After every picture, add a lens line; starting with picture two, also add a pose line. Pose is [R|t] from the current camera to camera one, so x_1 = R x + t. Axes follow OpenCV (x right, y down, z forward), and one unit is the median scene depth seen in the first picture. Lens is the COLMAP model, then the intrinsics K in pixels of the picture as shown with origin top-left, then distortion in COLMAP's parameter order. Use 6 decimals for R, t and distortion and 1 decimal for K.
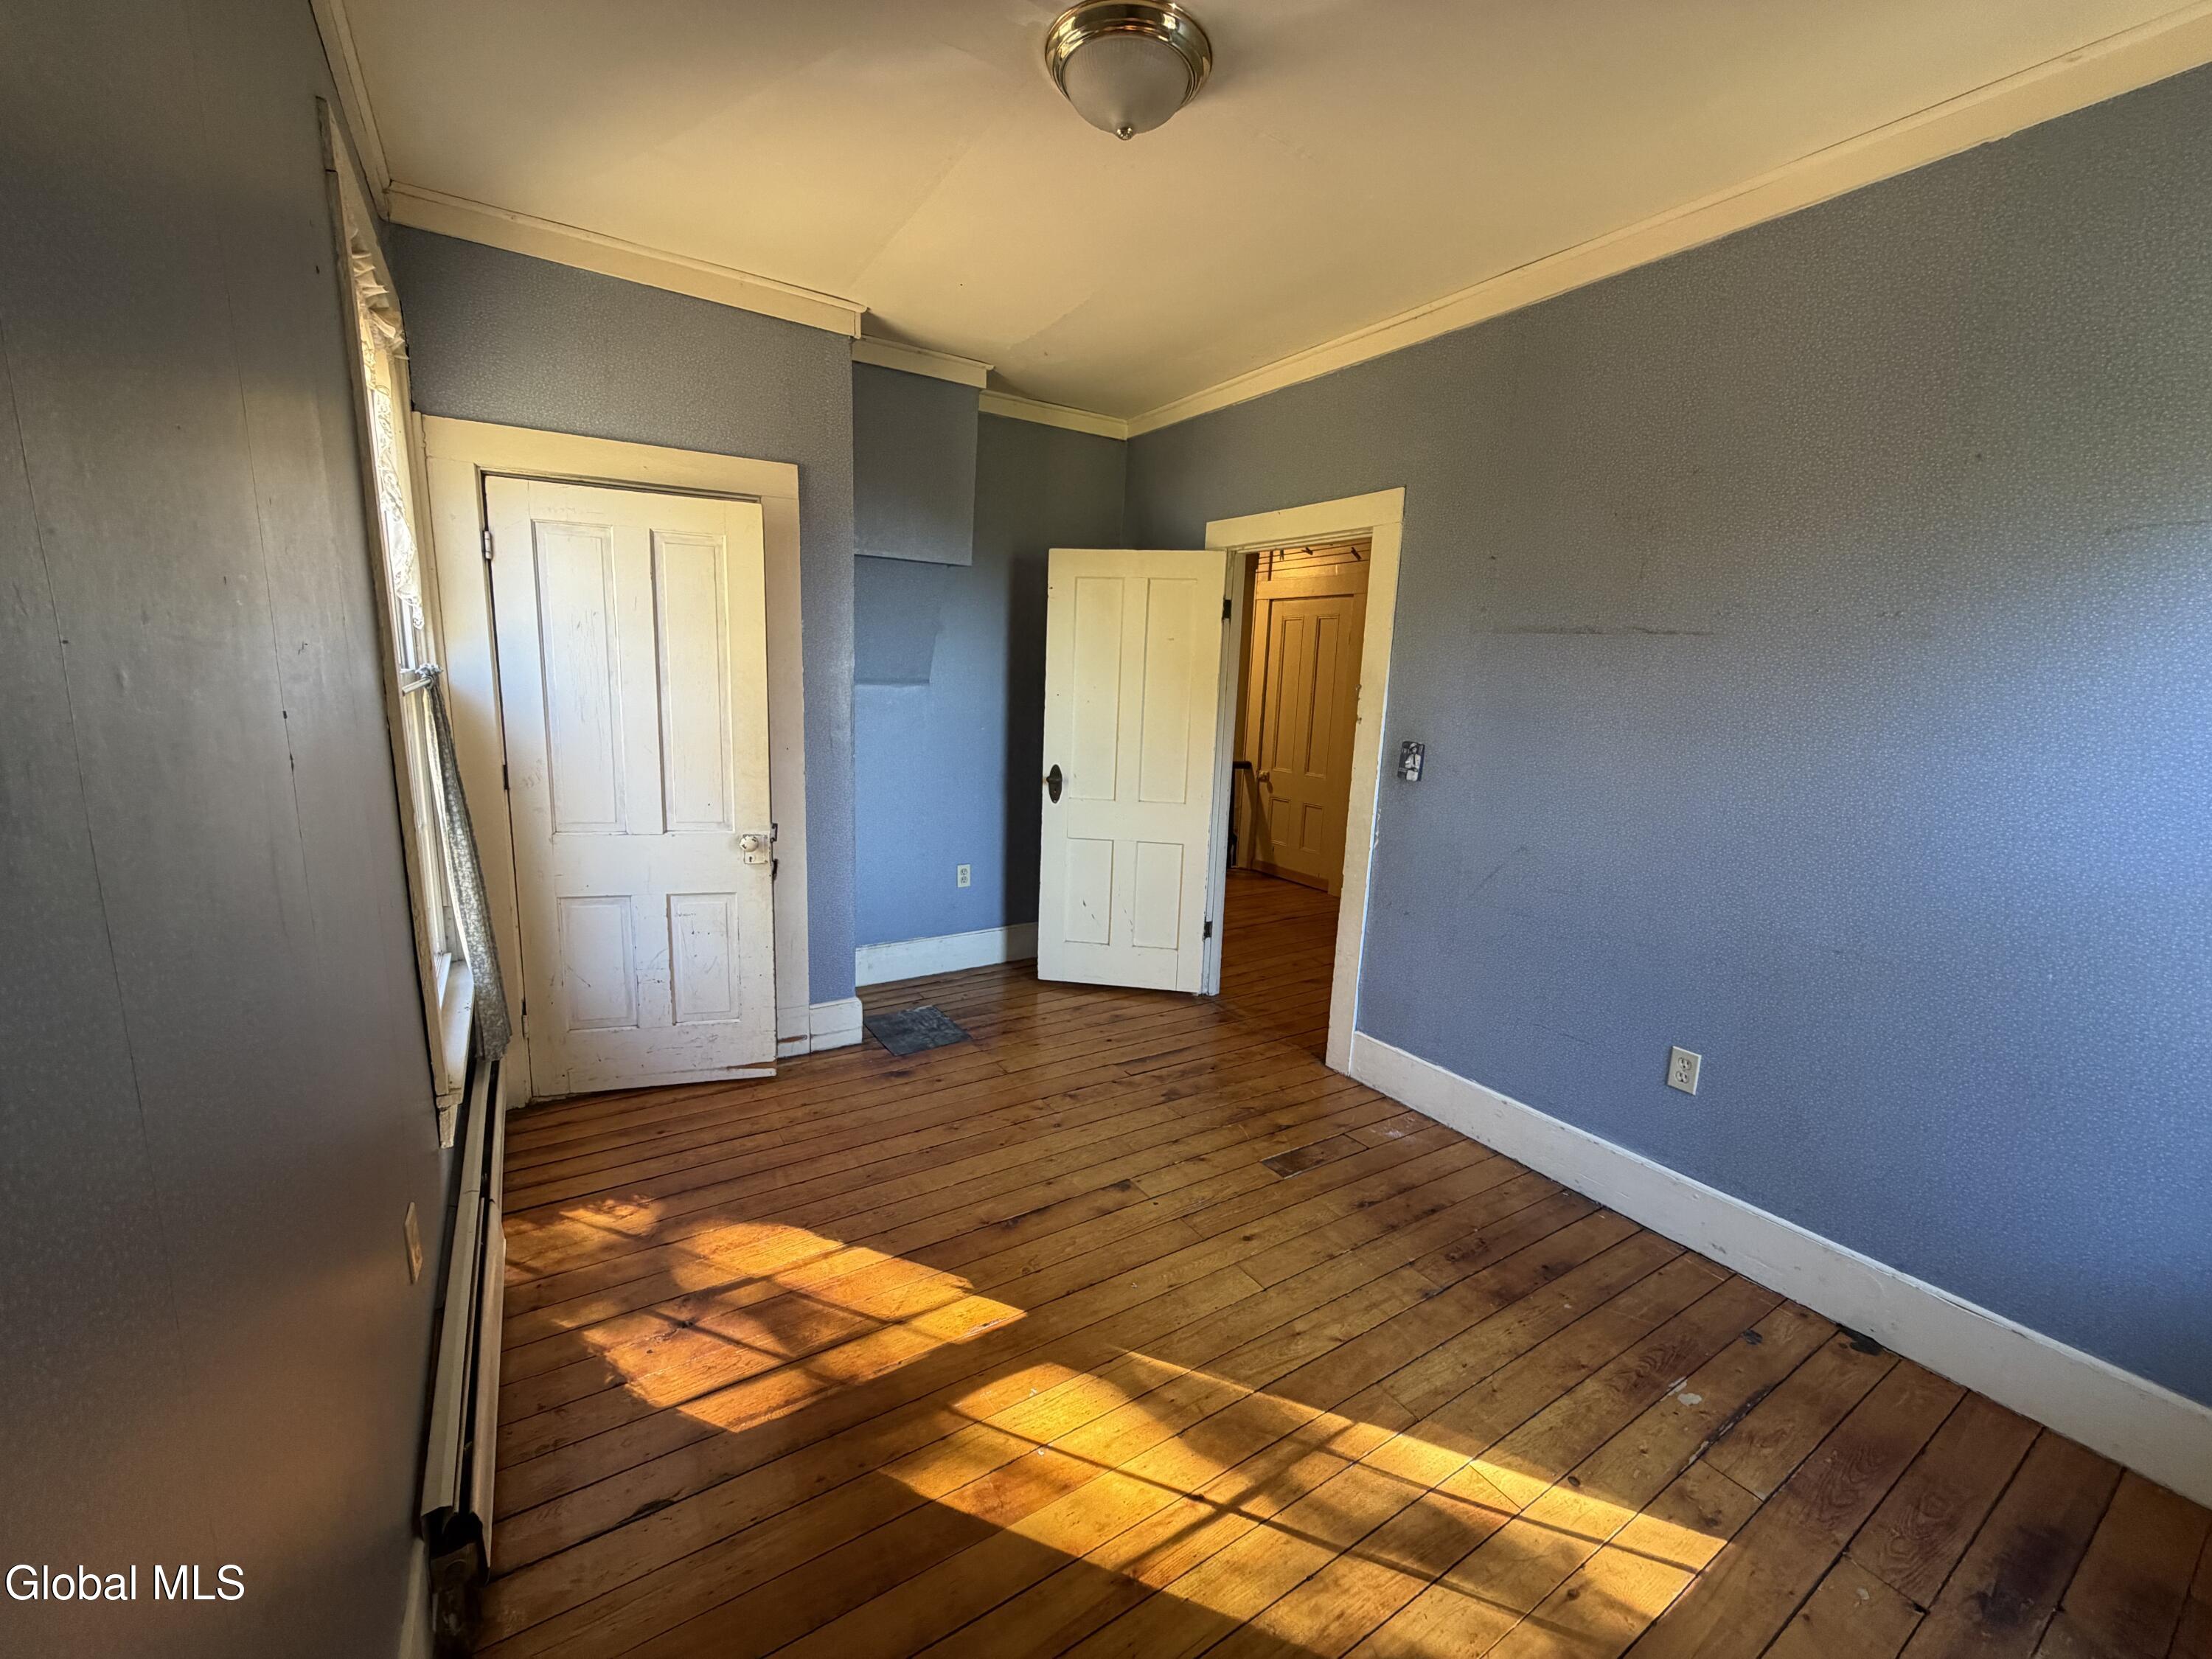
lens RADIAL K [[881.7, 0, 1102.5], [0, 881.7, 831.0], [0, 0, 1]] dist [0.002616, 0.000172]
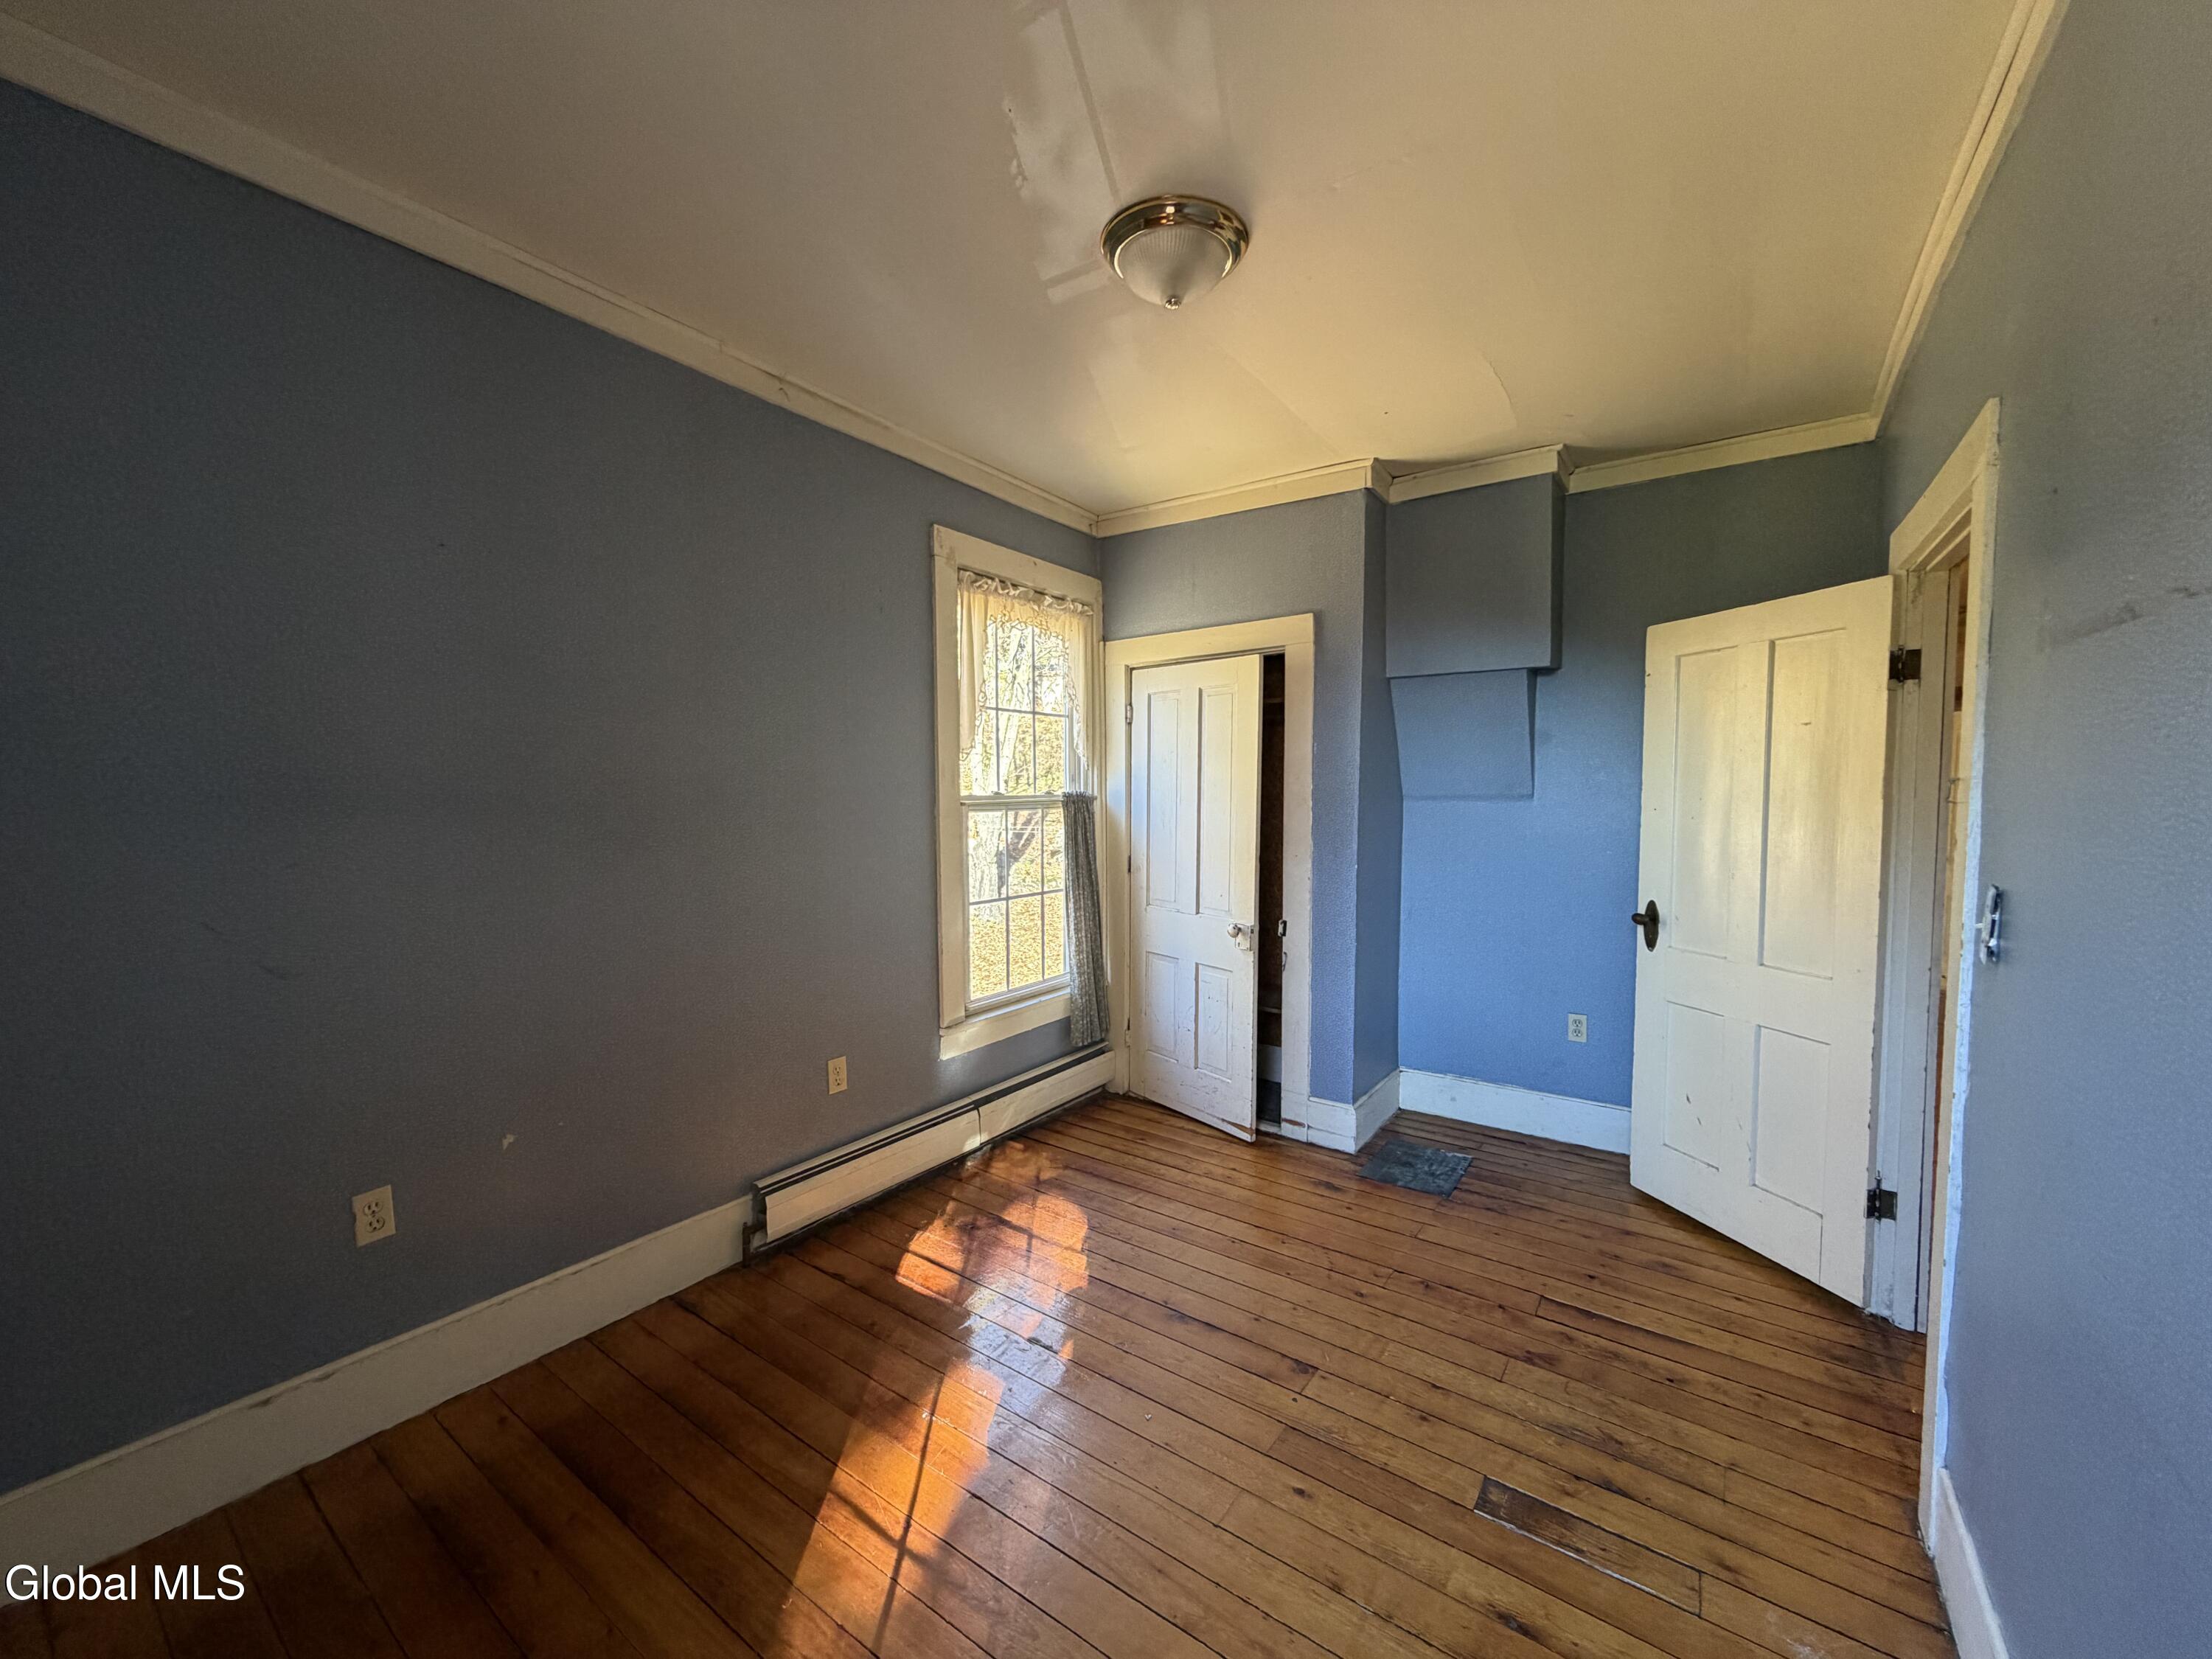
lens RADIAL K [[881.7, 0, 1102.5], [0, 881.7, 831.0], [0, 0, 1]] dist [0.002616, 0.000172]
pose [[0.369677, 0.010109, -0.929105, 0.623530], [-0.152287, 0.987078, -0.049852, -0.031044], [0.916596, 0.159920, 0.366439, 0.362711]]
